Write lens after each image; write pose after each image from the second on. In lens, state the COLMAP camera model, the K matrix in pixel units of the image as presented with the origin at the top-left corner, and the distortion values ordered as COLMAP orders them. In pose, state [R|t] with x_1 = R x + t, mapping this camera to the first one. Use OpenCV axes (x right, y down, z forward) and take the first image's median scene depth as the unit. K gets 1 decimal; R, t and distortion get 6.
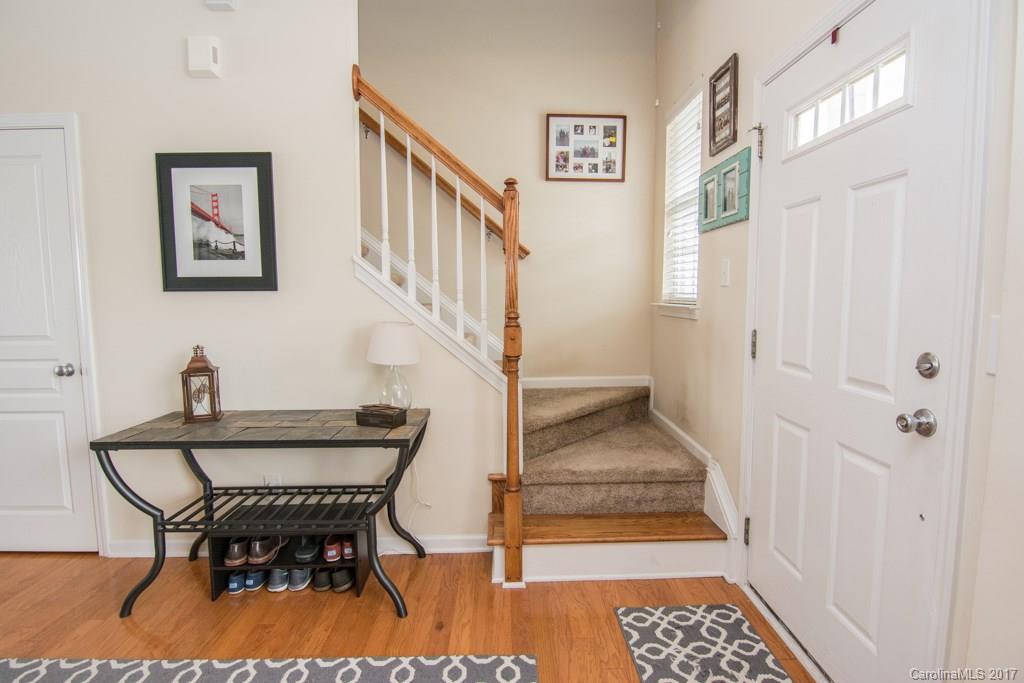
lens RADIAL K [[507.1, 0, 512.0], [0, 507.1, 341.5], [0, 0, 1]] dist [-0.004570, -0.012996]
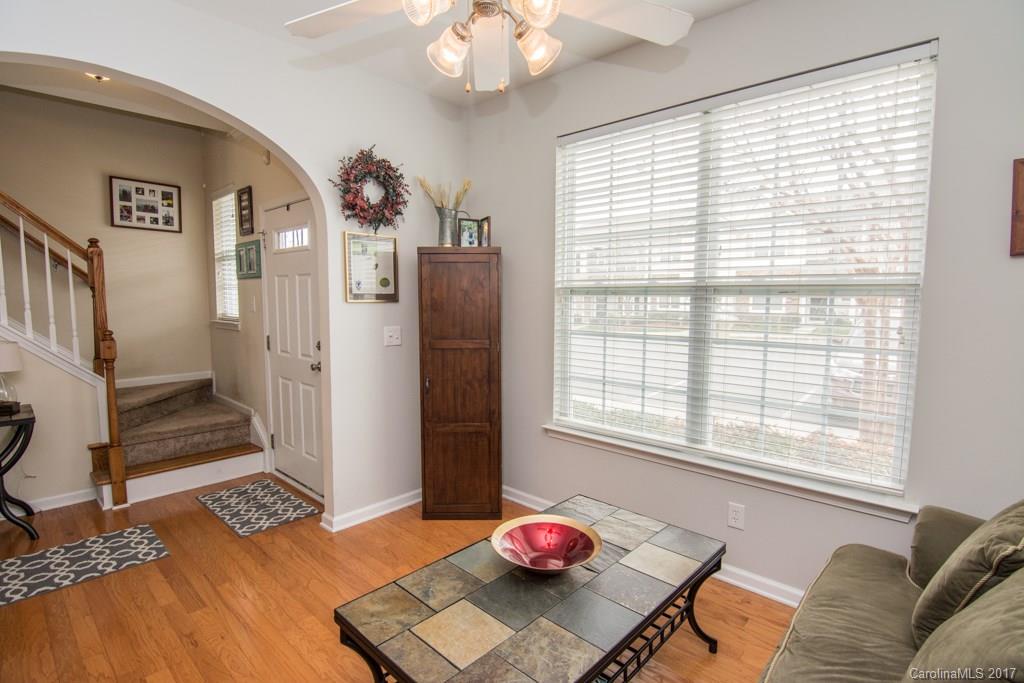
lens RADIAL K [[497.2, 0, 514.4], [0, 497.2, 342.9], [0, 0, 1]] dist [-0.009409, -0.006822]
pose [[0.690926, -0.054671, 0.720856, -0.195669], [0.059809, 0.998041, 0.018368, 0.022727], [-0.720448, 0.030423, 0.692842, -0.816229]]
